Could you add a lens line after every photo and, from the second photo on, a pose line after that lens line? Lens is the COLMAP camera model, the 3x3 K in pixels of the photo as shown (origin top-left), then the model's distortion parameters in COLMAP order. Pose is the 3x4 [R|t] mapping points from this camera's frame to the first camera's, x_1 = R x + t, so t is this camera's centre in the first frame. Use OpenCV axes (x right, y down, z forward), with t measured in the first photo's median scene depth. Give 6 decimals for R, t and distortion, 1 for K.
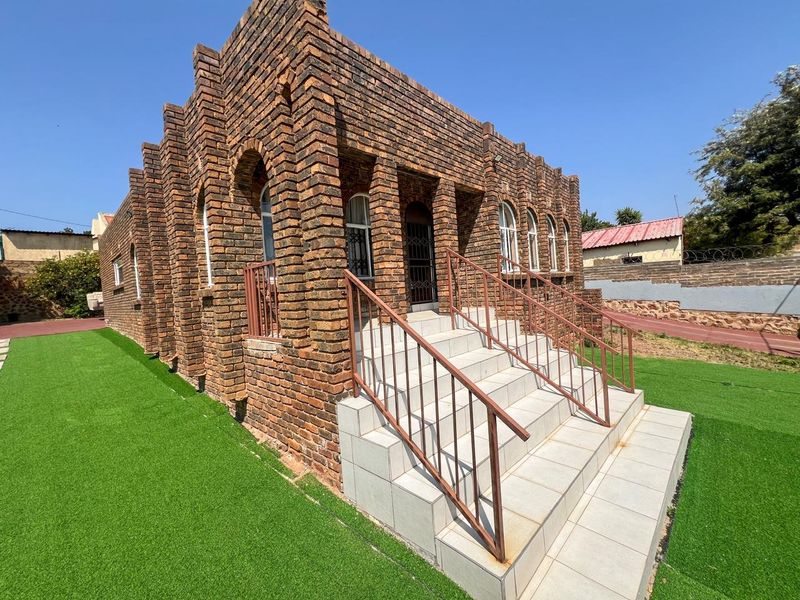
lens RADIAL K [[319.0, 0, 400.5], [0, 319.0, 296.0], [0, 0, 1]] dist [-0.000141, -0.000252]
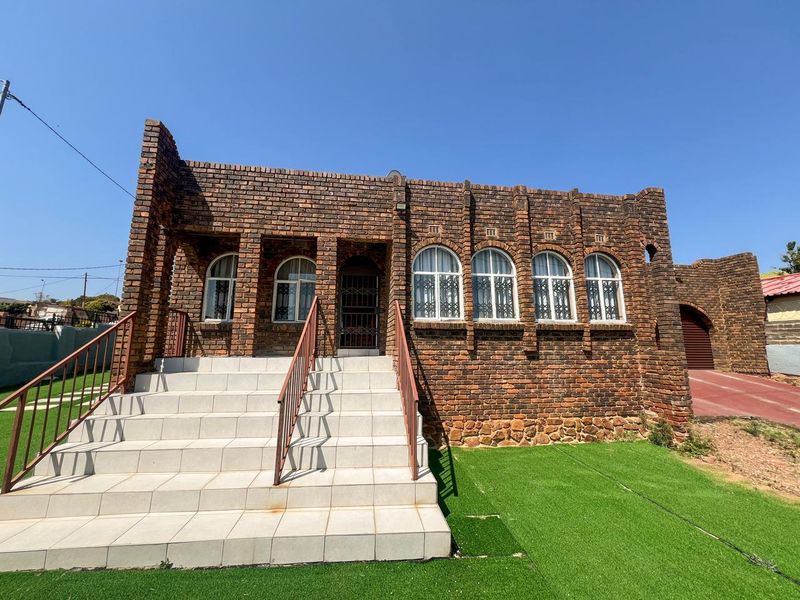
lens RADIAL K [[319.0, 0, 399.6], [0, 319.0, 295.6], [0, 0, 1]] dist [-0.000141, -0.000252]
pose [[0.797680, -0.033706, -0.602138, 1.113279], [-0.065559, 0.987674, -0.142136, -0.012731], [0.599507, 0.152855, 0.785638, 0.308979]]
